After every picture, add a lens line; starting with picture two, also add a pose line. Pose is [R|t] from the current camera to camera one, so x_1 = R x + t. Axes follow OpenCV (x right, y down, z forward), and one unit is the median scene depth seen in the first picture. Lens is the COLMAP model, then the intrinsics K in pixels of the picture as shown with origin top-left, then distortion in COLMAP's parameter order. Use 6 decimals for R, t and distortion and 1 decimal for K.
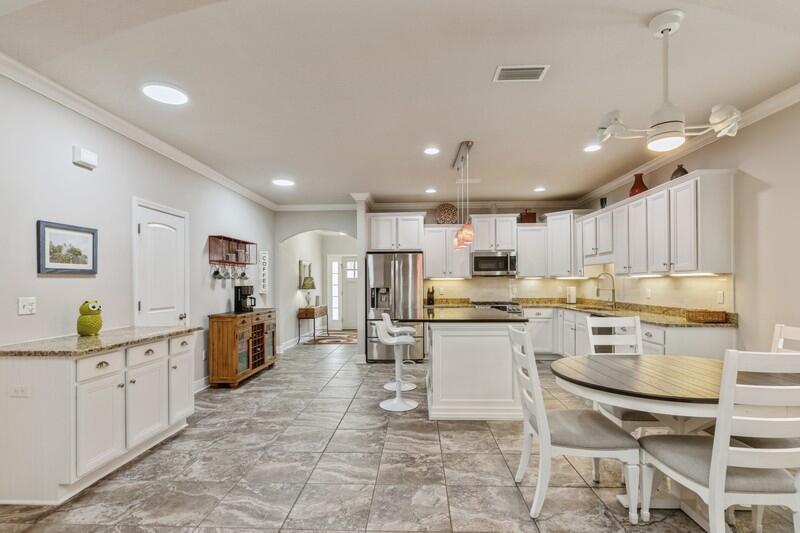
lens RADIAL K [[367.6, 0, 402.8], [0, 367.6, 280.5], [0, 0, 1]] dist [0.016237, 0.000009]
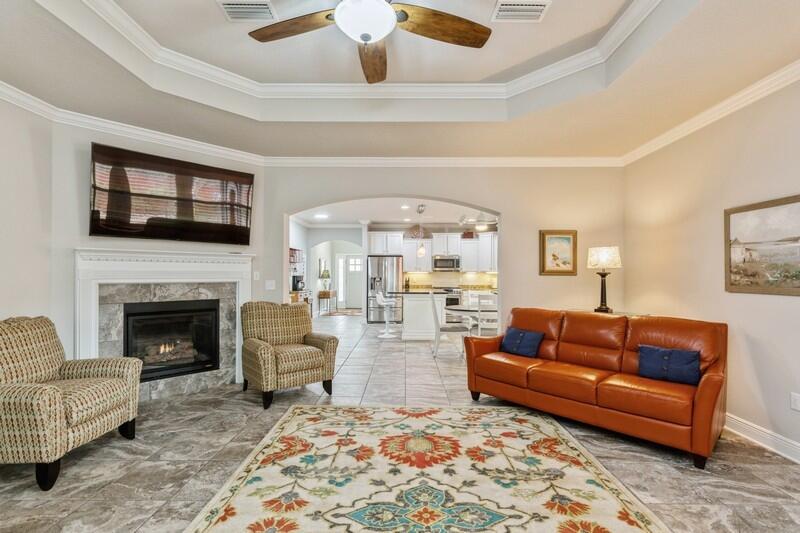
lens RADIAL K [[364.5, 0, 406.7], [0, 364.5, 270.0], [0, 0, 1]] dist [0.008494, -0.003828]
pose [[0.999545, 0.009867, 0.028506, 0.029961], [-0.009649, 0.999923, -0.007793, -0.002697], [-0.028581, 0.007514, 0.999563, -0.629945]]
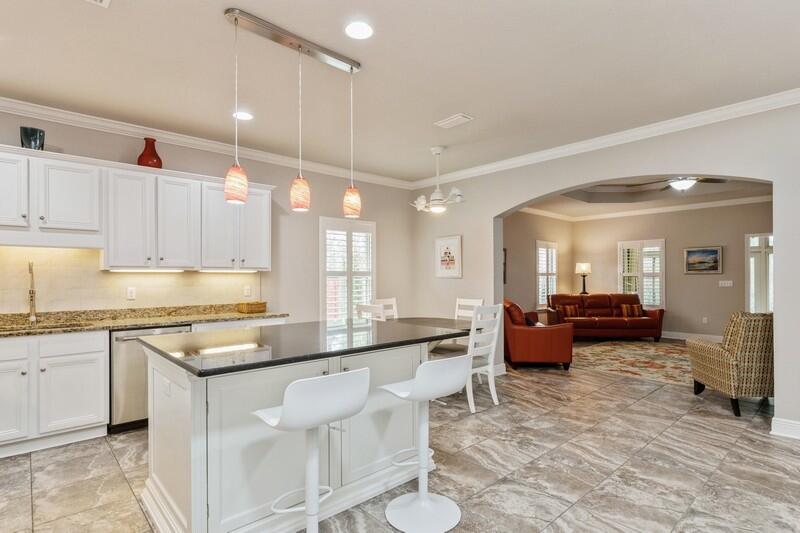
lens RADIAL K [[418.6, 0, 395.9], [0, 418.6, 272.4], [0, 0, 1]] dist [-0.003395, 0.001924]
pose [[-0.691815, 0.015963, 0.721898, -0.266109], [0.002677, 0.999805, -0.019542, 0.007443], [-0.722070, -0.011587, -0.691723, 0.924355]]
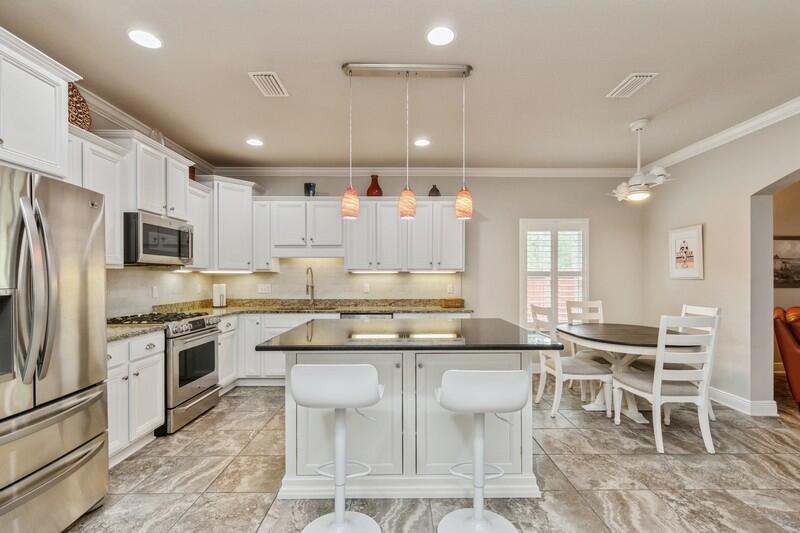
lens RADIAL K [[364.5, 0, 401.6], [0, 364.5, 275.7], [0, 0, 1]] dist [0.008494, -0.003828]
pose [[-0.035718, 0.008944, 0.999322, -0.309795], [-0.006089, 0.999939, -0.009167, 0.005214], [-0.999343, -0.006413, -0.035661, 0.718208]]
